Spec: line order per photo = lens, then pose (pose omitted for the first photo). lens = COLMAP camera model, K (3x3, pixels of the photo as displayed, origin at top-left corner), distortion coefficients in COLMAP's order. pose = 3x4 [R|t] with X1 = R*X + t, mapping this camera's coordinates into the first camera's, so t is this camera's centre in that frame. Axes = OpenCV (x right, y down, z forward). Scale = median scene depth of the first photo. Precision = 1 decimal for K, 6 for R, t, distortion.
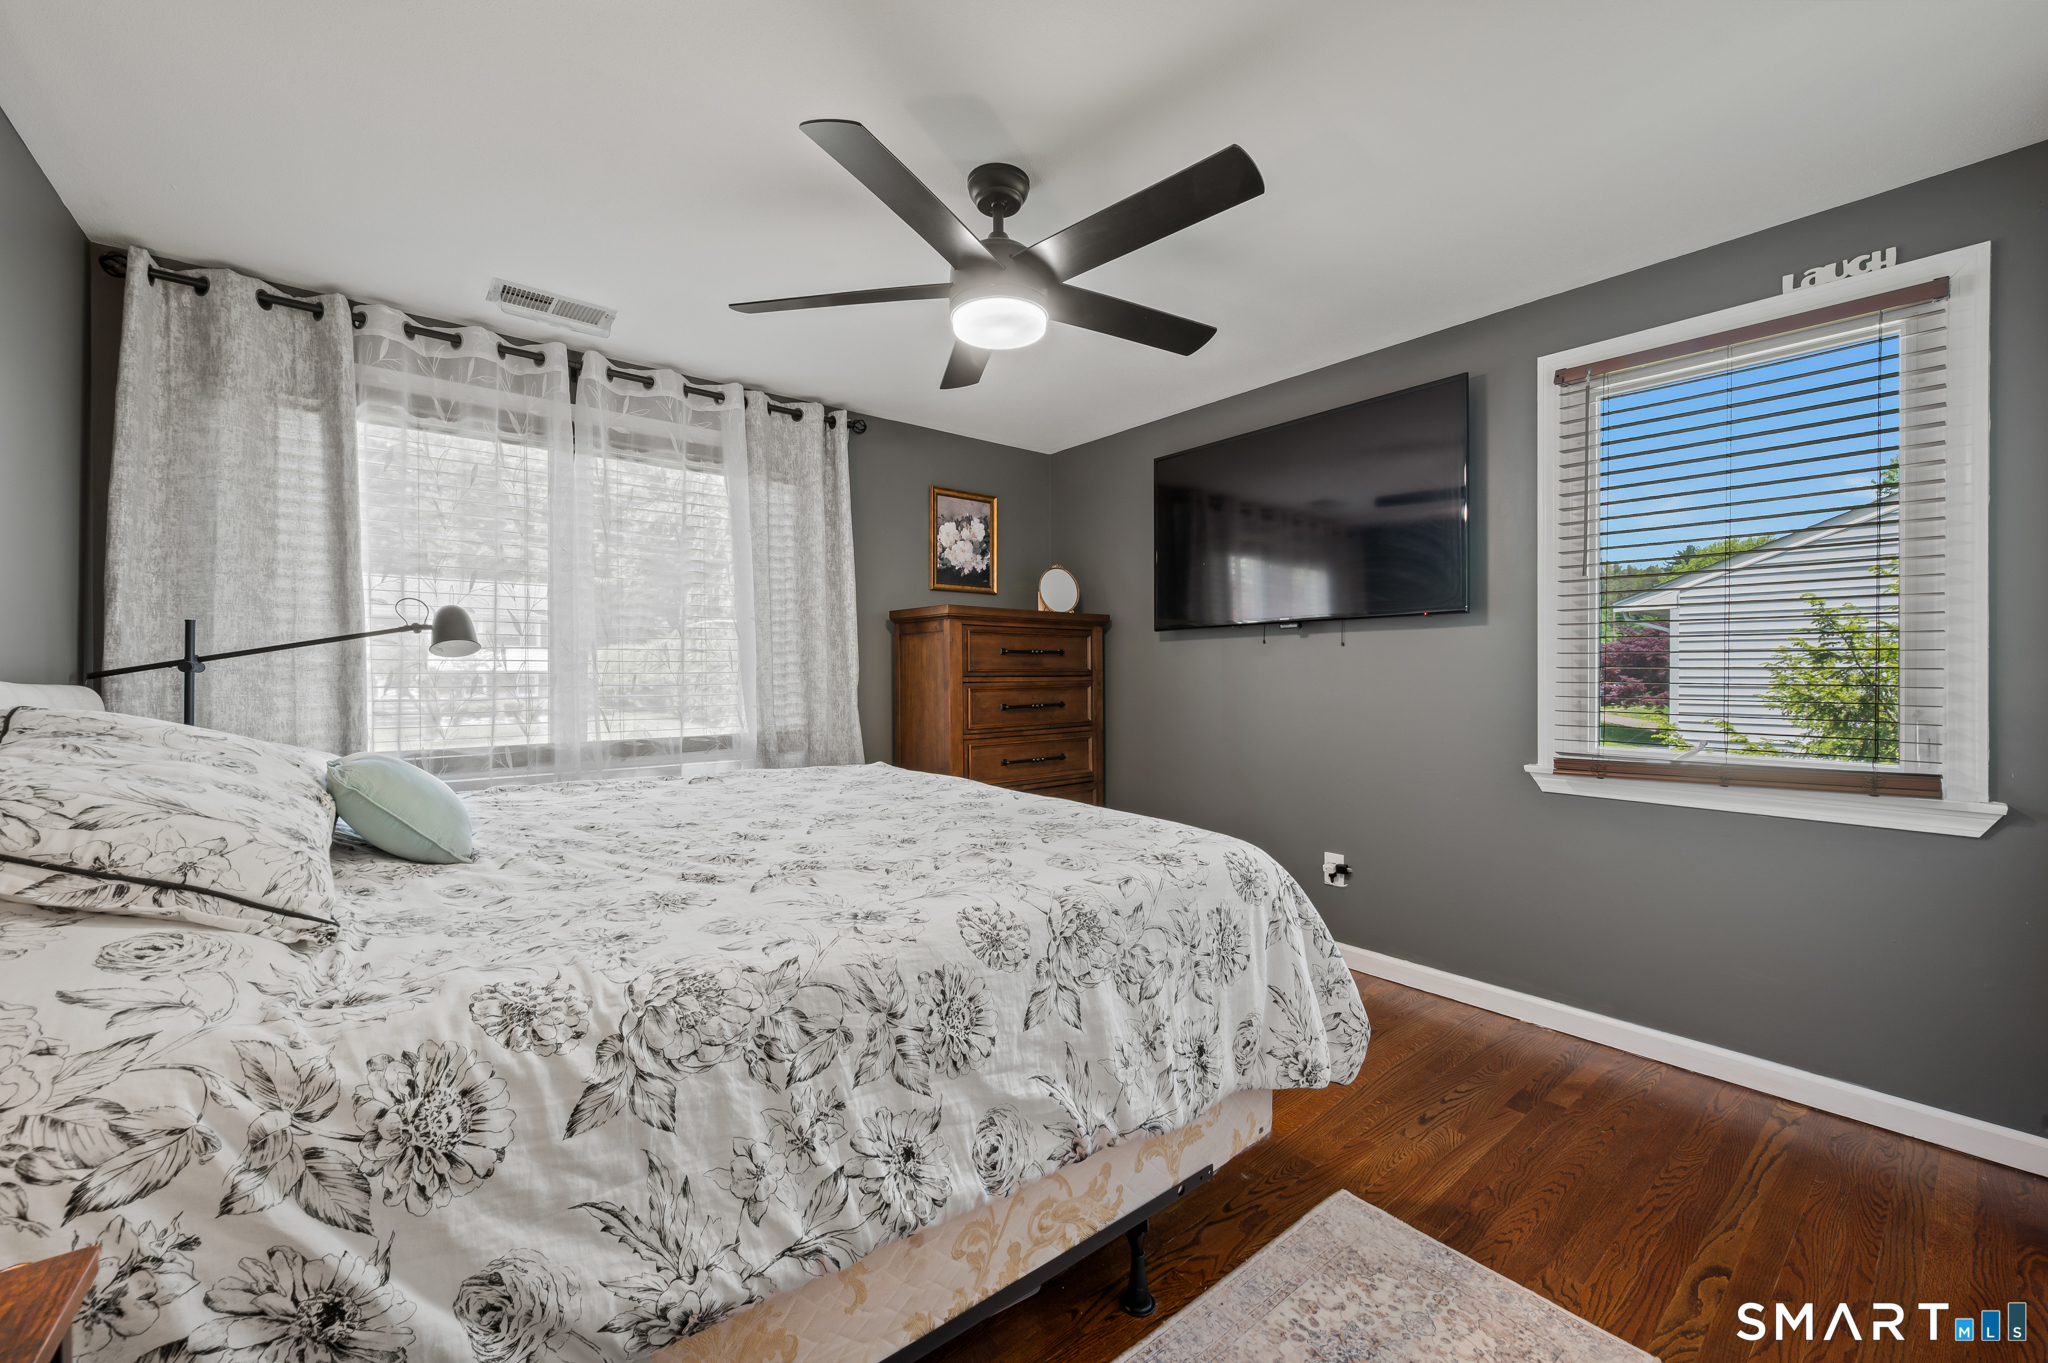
lens RADIAL K [[838.3, 0, 1039.0], [0, 838.3, 674.5], [0, 0, 1]] dist [-0.001179, -0.000410]
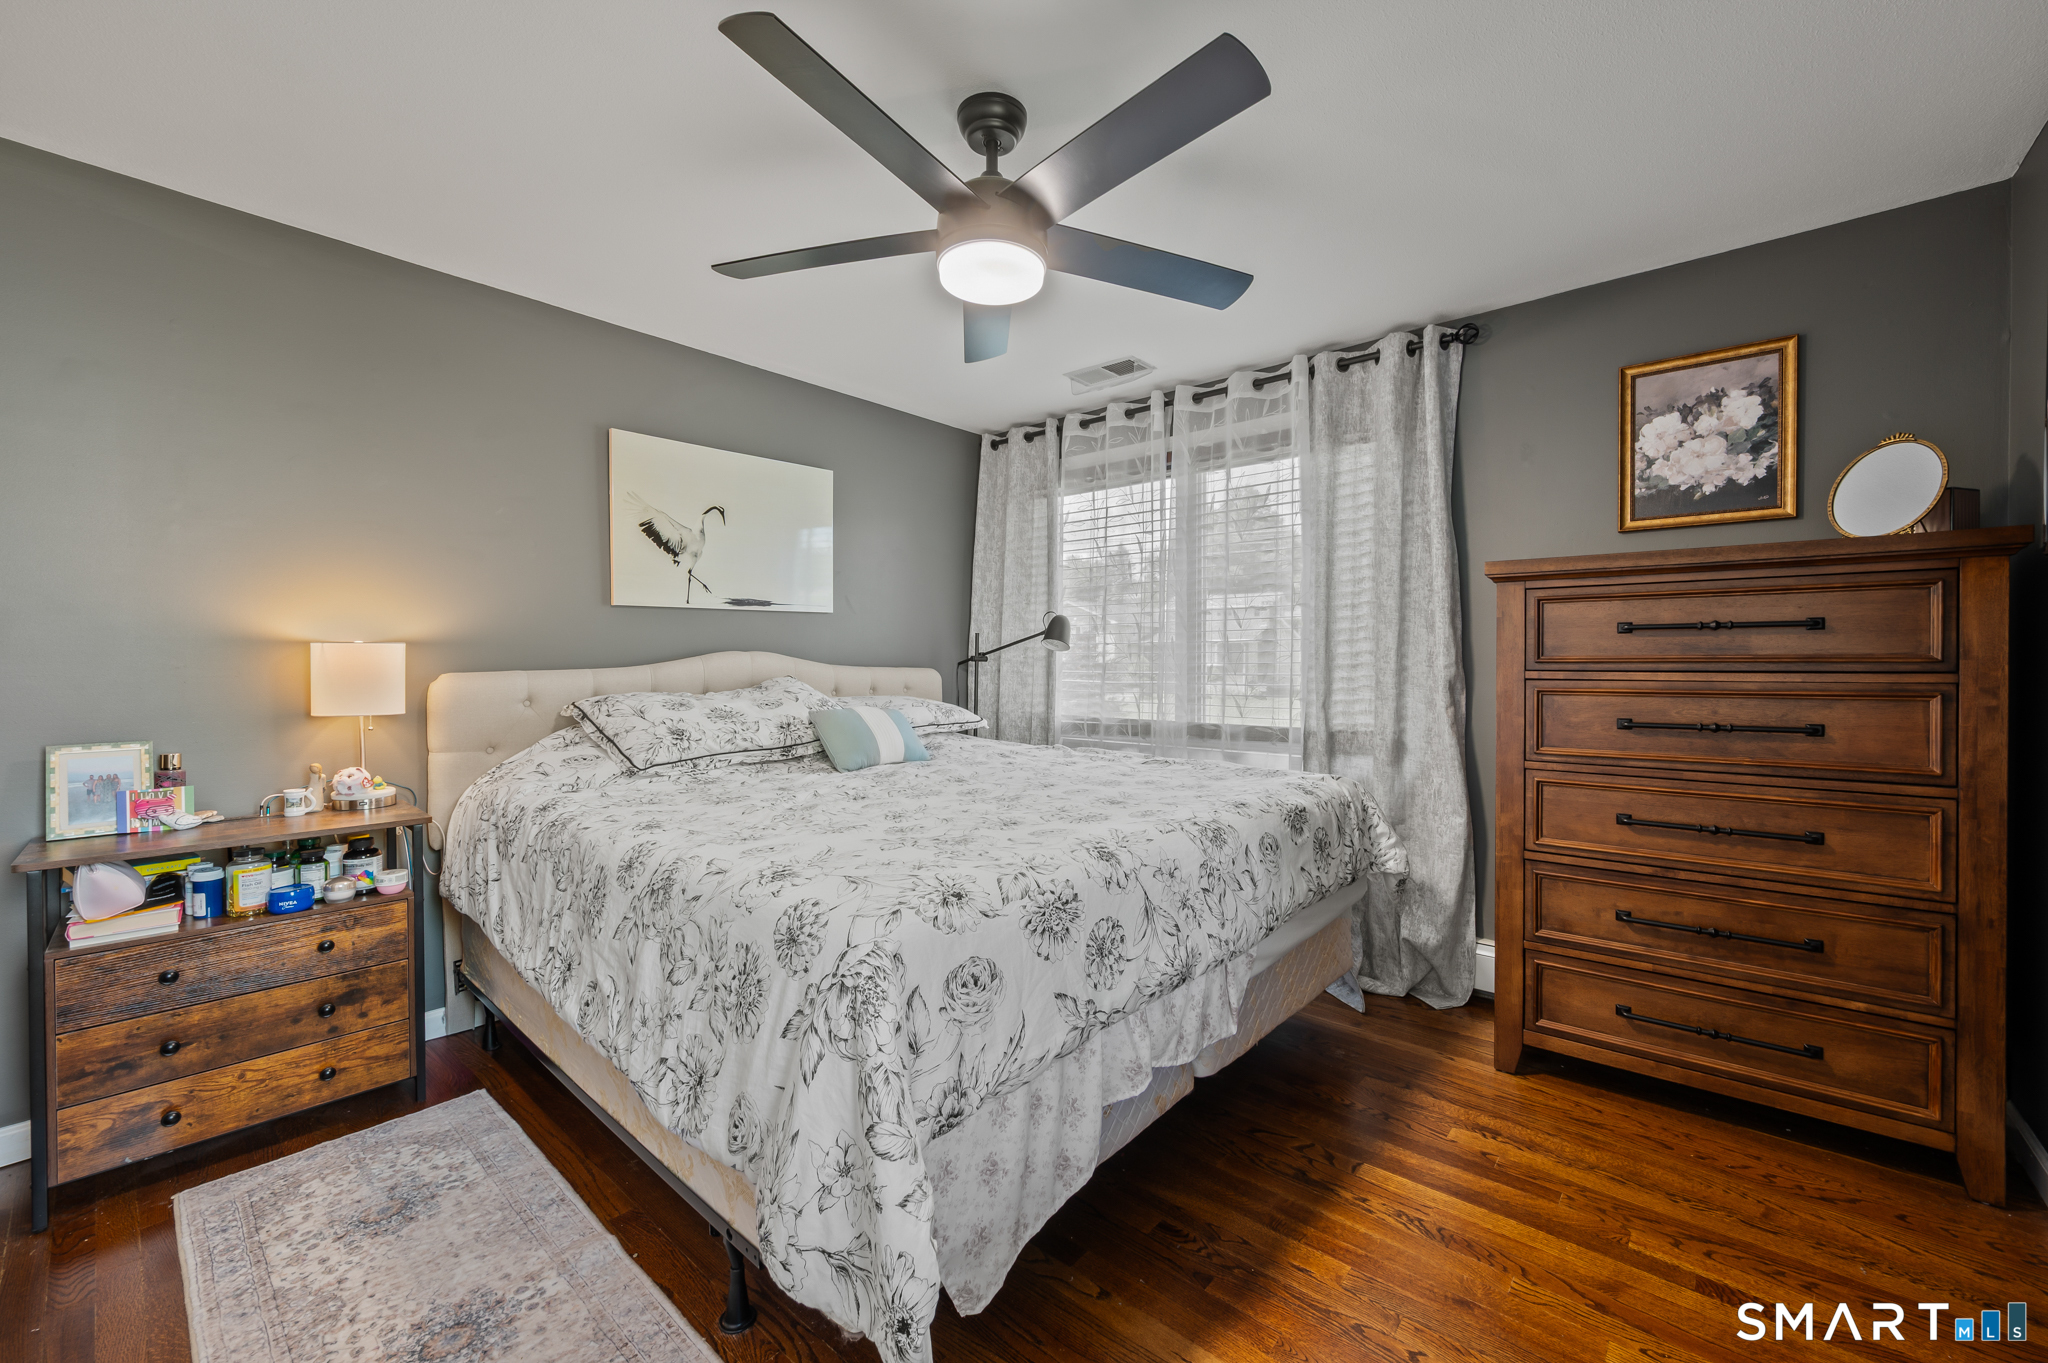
lens RADIAL K [[838.3, 0, 1039.0], [0, 838.3, 674.5], [0, 0, 1]] dist [-0.001179, -0.000410]
pose [[0.137282, 0.016483, -0.990395, 0.490436], [-0.003666, 0.999863, 0.016133, -0.002910], [0.990525, 0.001417, 0.137324, 0.533844]]
